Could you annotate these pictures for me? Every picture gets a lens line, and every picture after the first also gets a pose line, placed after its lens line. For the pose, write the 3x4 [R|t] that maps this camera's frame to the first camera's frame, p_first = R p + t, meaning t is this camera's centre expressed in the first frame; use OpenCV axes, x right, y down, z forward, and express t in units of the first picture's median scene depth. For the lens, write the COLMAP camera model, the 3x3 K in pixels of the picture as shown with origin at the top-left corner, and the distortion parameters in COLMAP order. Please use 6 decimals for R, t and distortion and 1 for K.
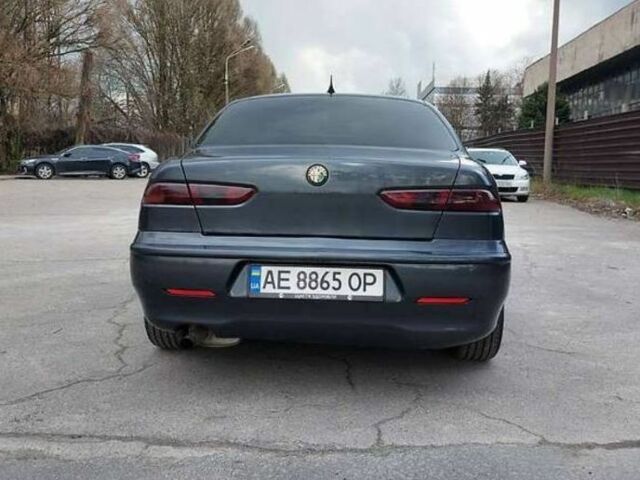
lens RADIAL K [[607.3, 0, 319.4], [0, 607.3, 226.8], [0, 0, 1]] dist [0.036264, -0.013875]
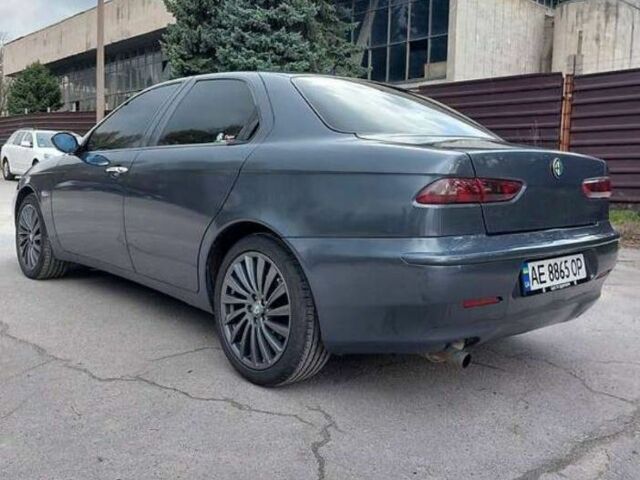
lens RADIAL K [[590.4, 0, 320.0], [0, 590.4, 240.0], [0, 0, 1]] dist [0.035559, -0.014419]
pose [[0.701880, -0.083707, 0.707360, -1.006115], [0.047637, 0.996364, 0.070639, -0.055253], [-0.710701, -0.015883, 0.703315, 0.576965]]
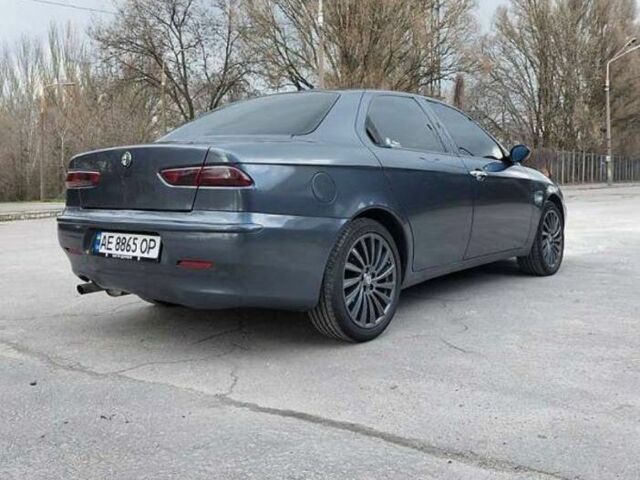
lens RADIAL K [[590.4, 0, 320.0], [0, 590.4, 240.0], [0, 0, 1]] dist [0.035559, -0.014419]
pose [[0.822827, 0.027511, -0.567626, 1.025619], [-0.028458, 0.999569, 0.007194, 0.059867], [0.567580, 0.010234, 0.823255, 0.219626]]
